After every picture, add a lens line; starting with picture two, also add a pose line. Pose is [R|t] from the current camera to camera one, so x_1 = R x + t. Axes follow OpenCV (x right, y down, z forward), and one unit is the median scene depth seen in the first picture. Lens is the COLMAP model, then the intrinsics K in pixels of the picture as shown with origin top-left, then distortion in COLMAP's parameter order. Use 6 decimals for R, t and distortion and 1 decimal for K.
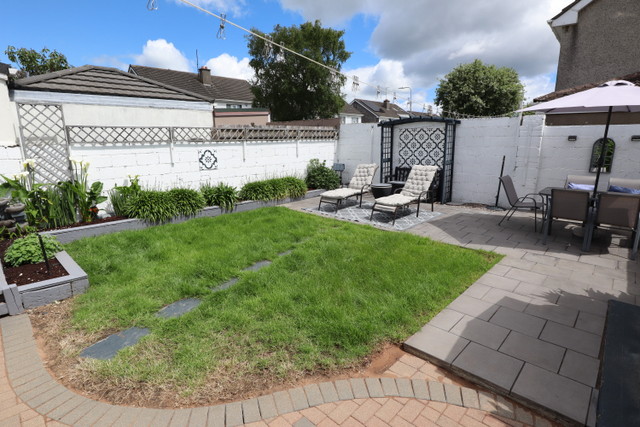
lens RADIAL K [[321.4, 0, 318.7], [0, 321.4, 214.9], [0, 0, 1]] dist [-0.036731, 0.005697]
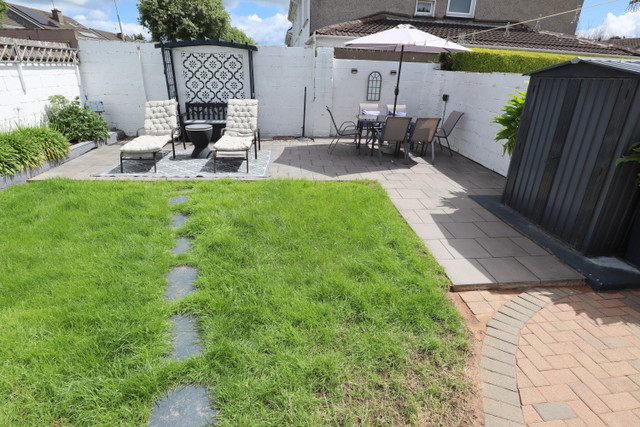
lens RADIAL K [[321.4, 0, 321.0], [0, 321.4, 211.1], [0, 0, 1]] dist [-0.036731, 0.005697]
pose [[0.647545, -0.276686, 0.710021, -0.239028], [0.135789, 0.958738, 0.249767, -0.049531], [-0.749831, -0.065323, 0.658397, 0.236151]]
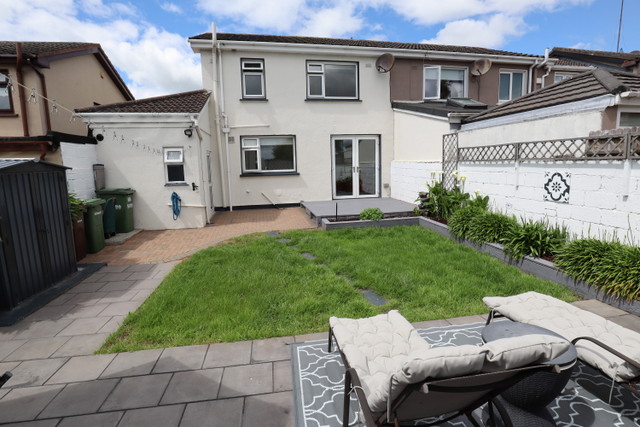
lens RADIAL K [[321.4, 0, 321.1], [0, 321.4, 213.1], [0, 0, 1]] dist [-0.036731, 0.005697]
pose [[-0.589470, 0.144893, -0.794689, 0.481720], [-0.154246, 0.945491, 0.286802, -0.238180], [0.792927, 0.291639, -0.534989, 0.994337]]
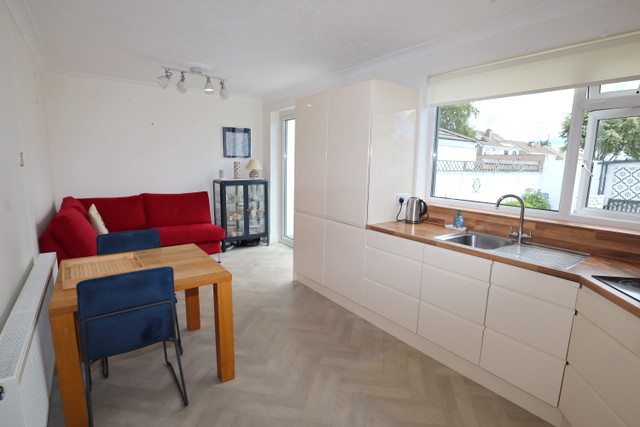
lens RADIAL K [[321.4, 0, 321.0], [0, 321.4, 215.3], [0, 0, 1]] dist [-0.036731, 0.005697]
pose [[0.978685, 0.065143, -0.194762, -0.725463], [-0.078499, 0.995006, -0.061658, 0.086617], [0.189772, 0.075632, 0.978911, -0.421066]]
